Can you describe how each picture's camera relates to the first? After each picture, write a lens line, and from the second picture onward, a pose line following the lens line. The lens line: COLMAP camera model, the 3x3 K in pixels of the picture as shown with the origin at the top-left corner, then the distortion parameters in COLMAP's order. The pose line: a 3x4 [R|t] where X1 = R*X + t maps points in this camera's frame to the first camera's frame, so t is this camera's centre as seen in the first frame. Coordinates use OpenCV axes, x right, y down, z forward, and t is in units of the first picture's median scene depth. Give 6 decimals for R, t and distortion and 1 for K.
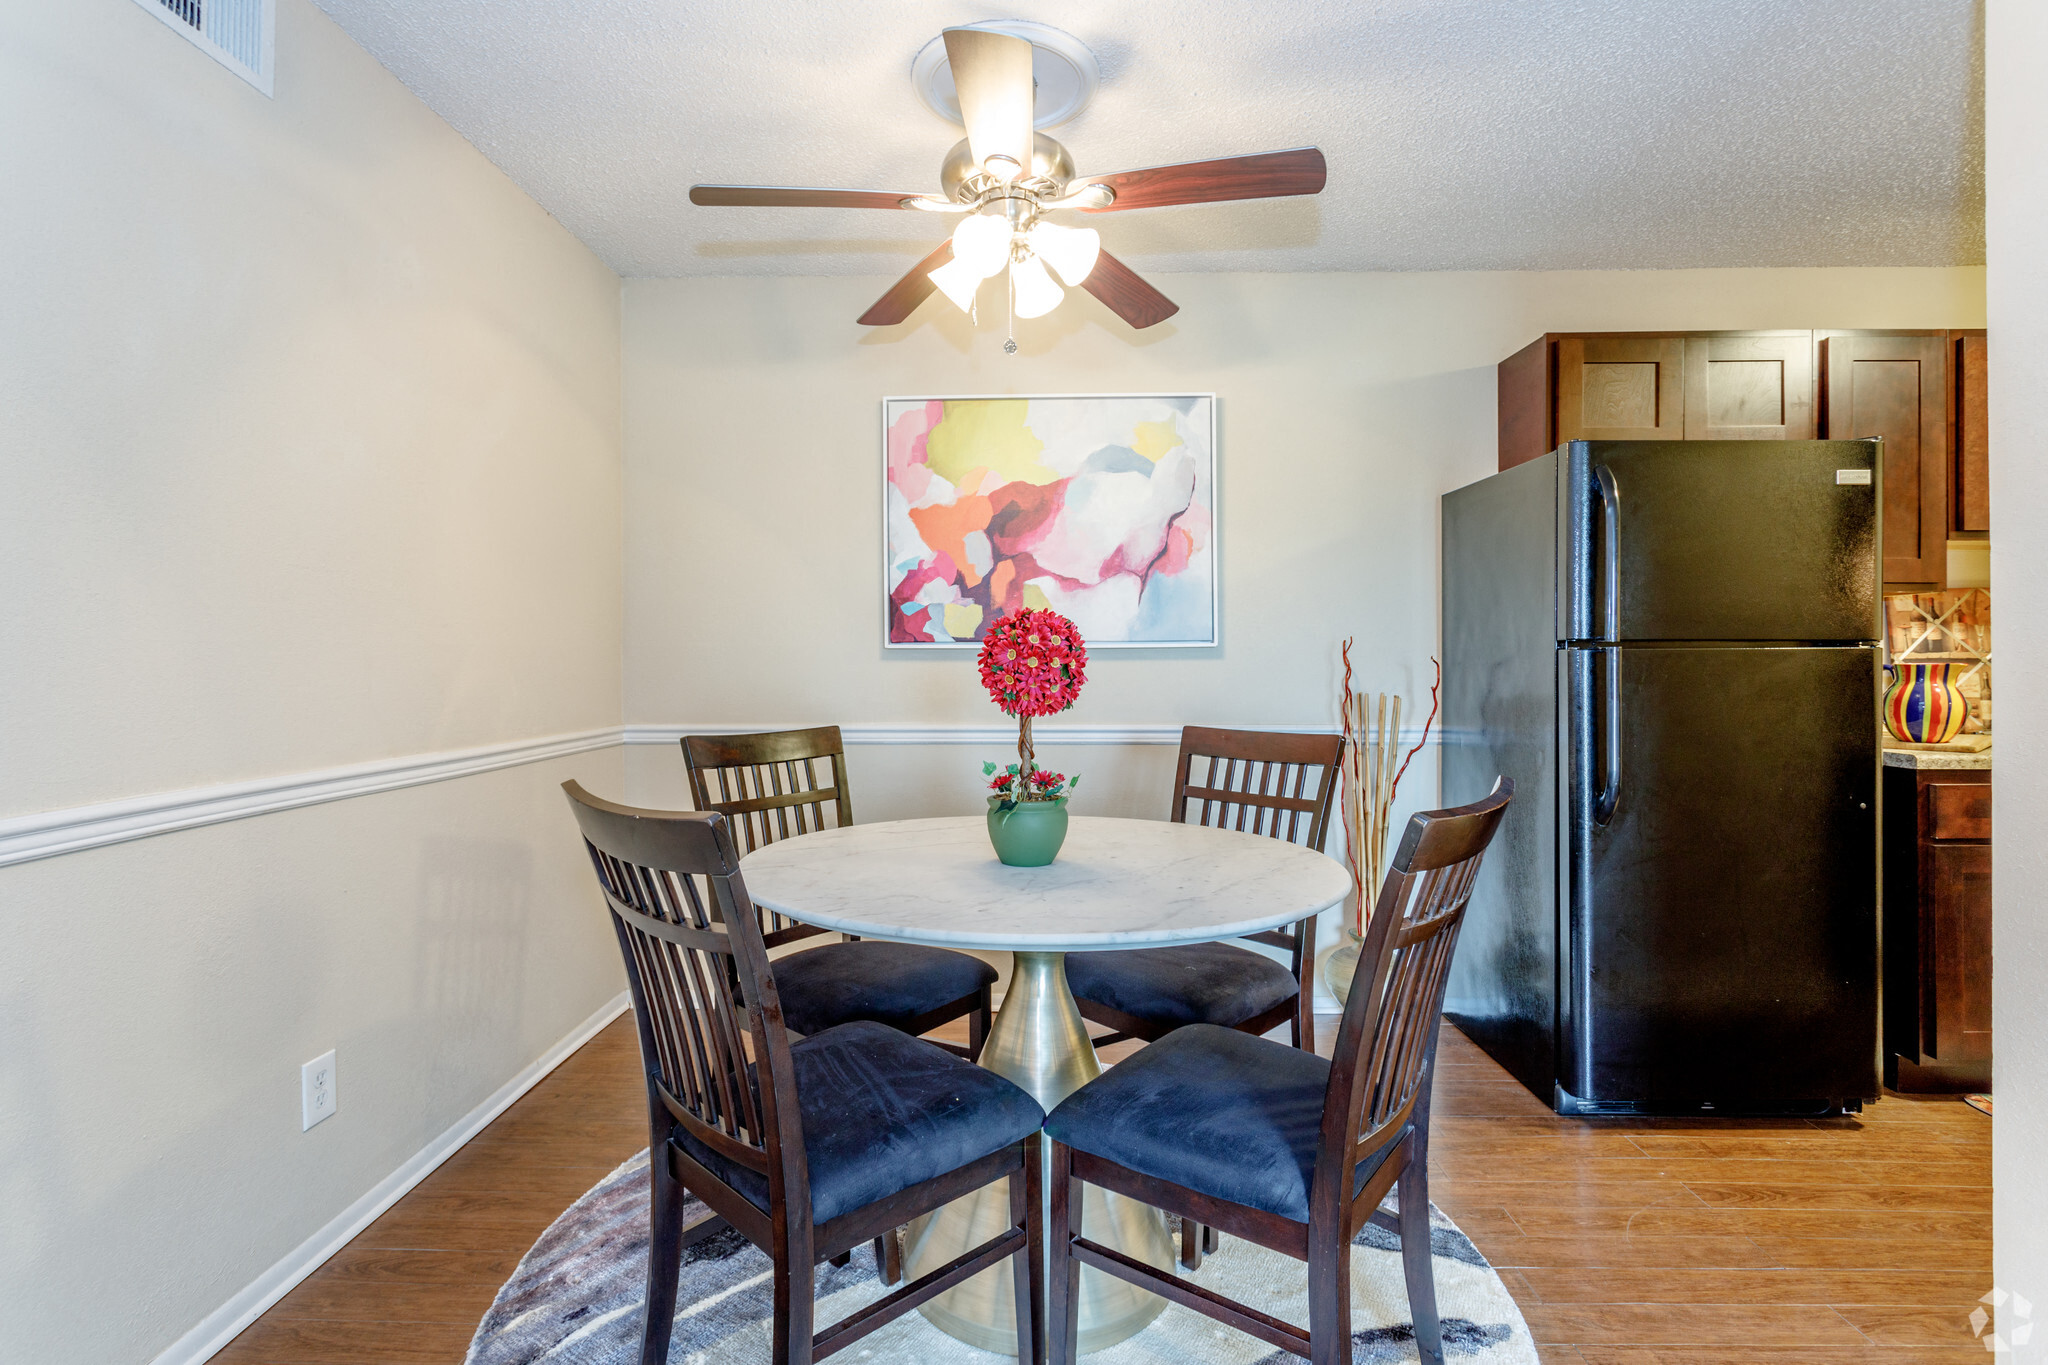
lens RADIAL K [[994.7, 0, 1015.4], [0, 994.7, 672.2], [0, 0, 1]] dist [-0.000586, -0.000230]
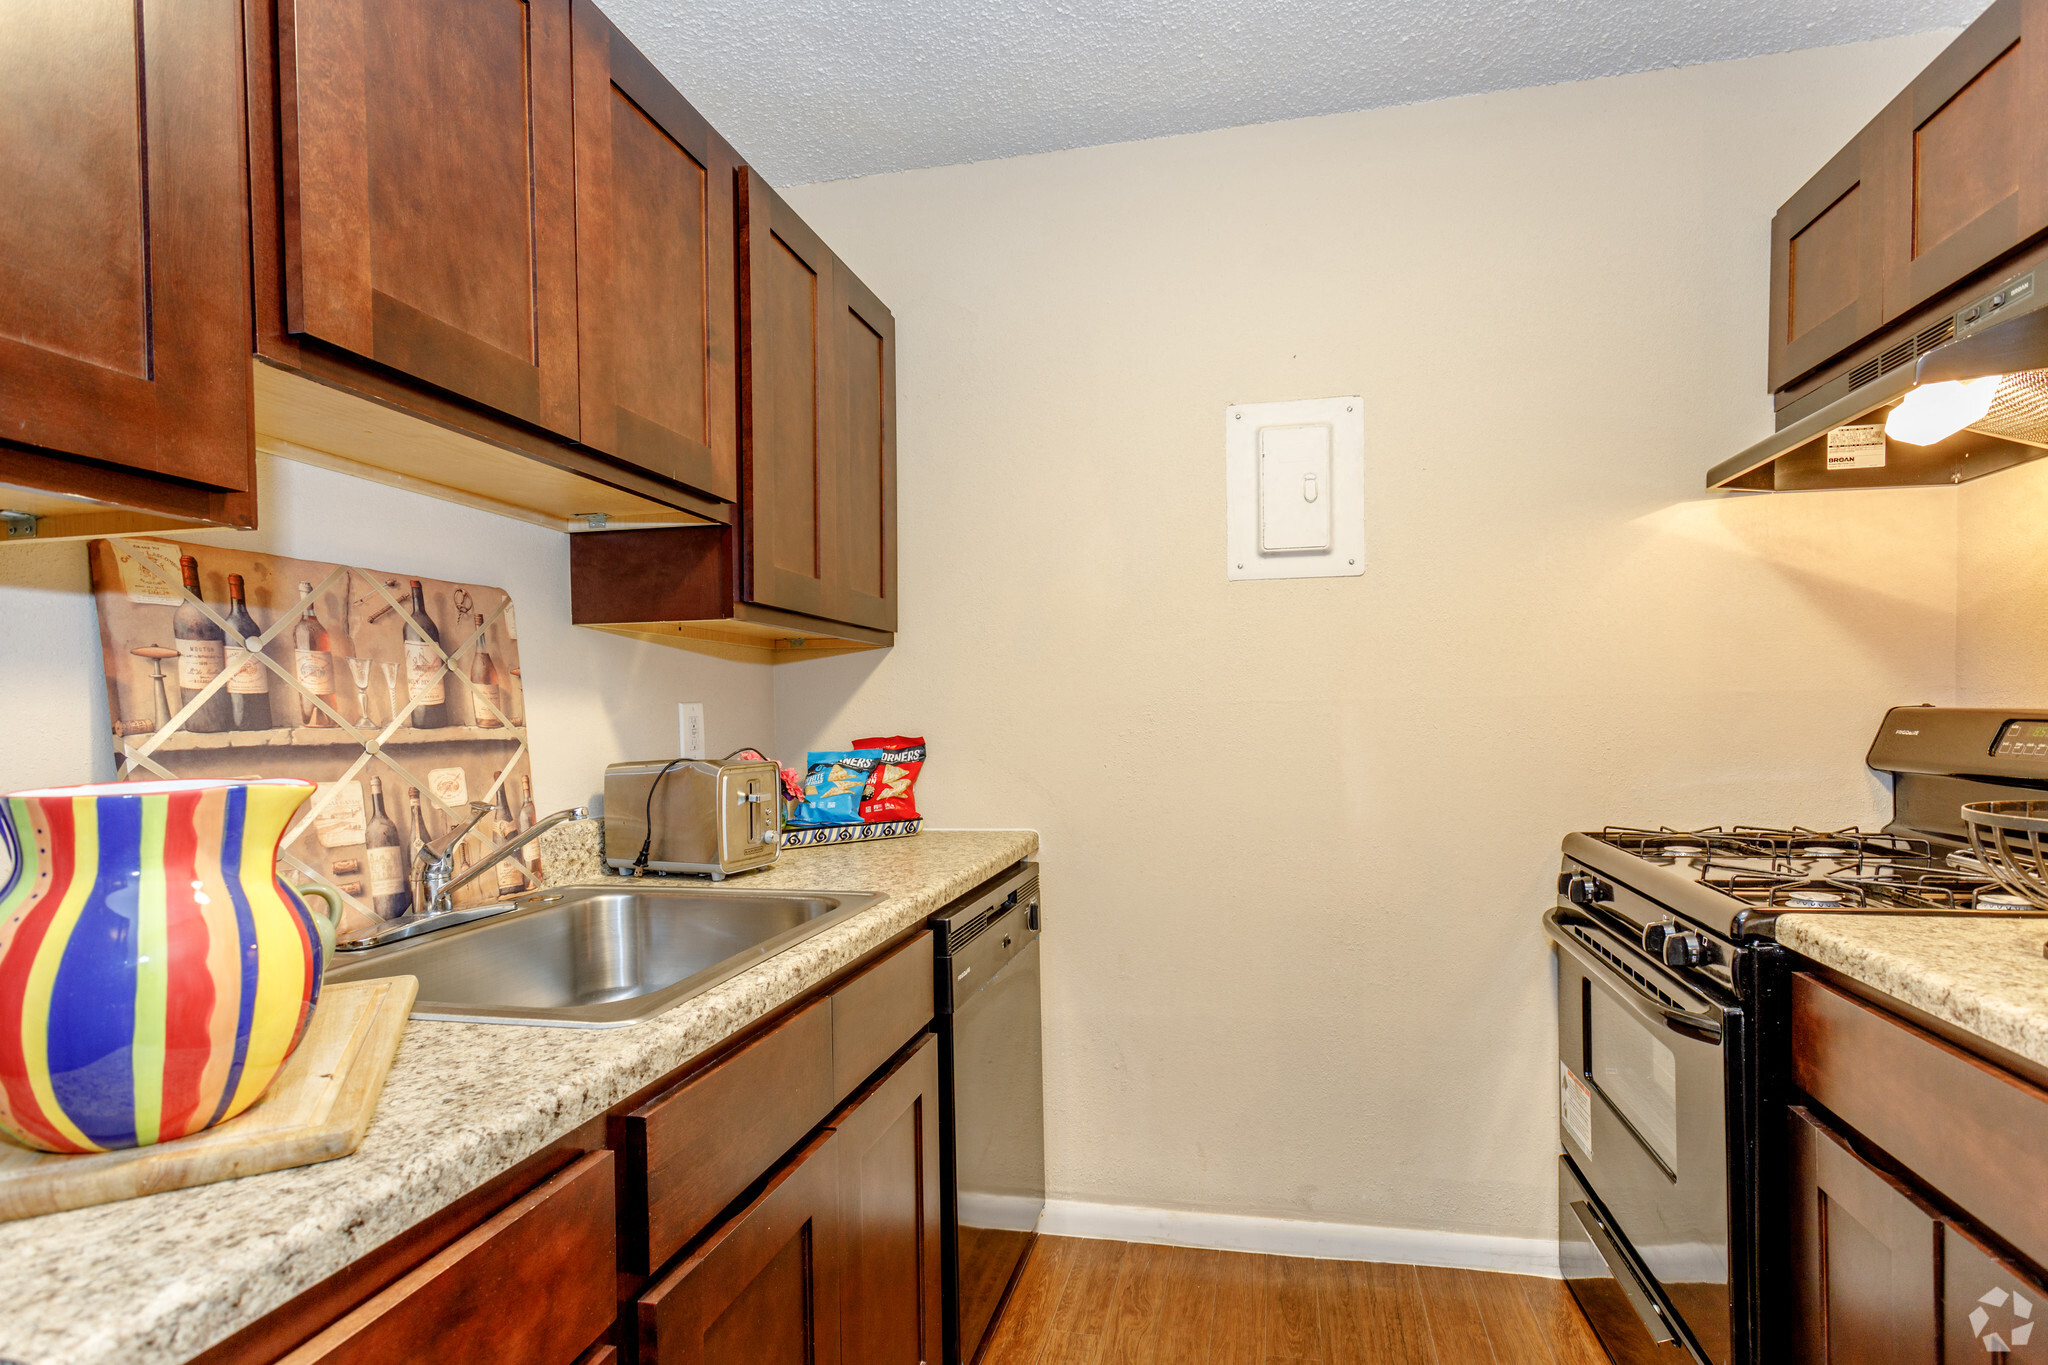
lens RADIAL K [[983.9, 0, 1032.3], [0, 983.9, 732.6], [0, 0, 1]] dist [0.001479, 0.000253]
pose [[0.208676, -0.018444, 0.977811, 0.643449], [0.016032, 0.999752, 0.015437, -0.020025], [-0.977853, 0.012455, 0.208920, 0.657772]]
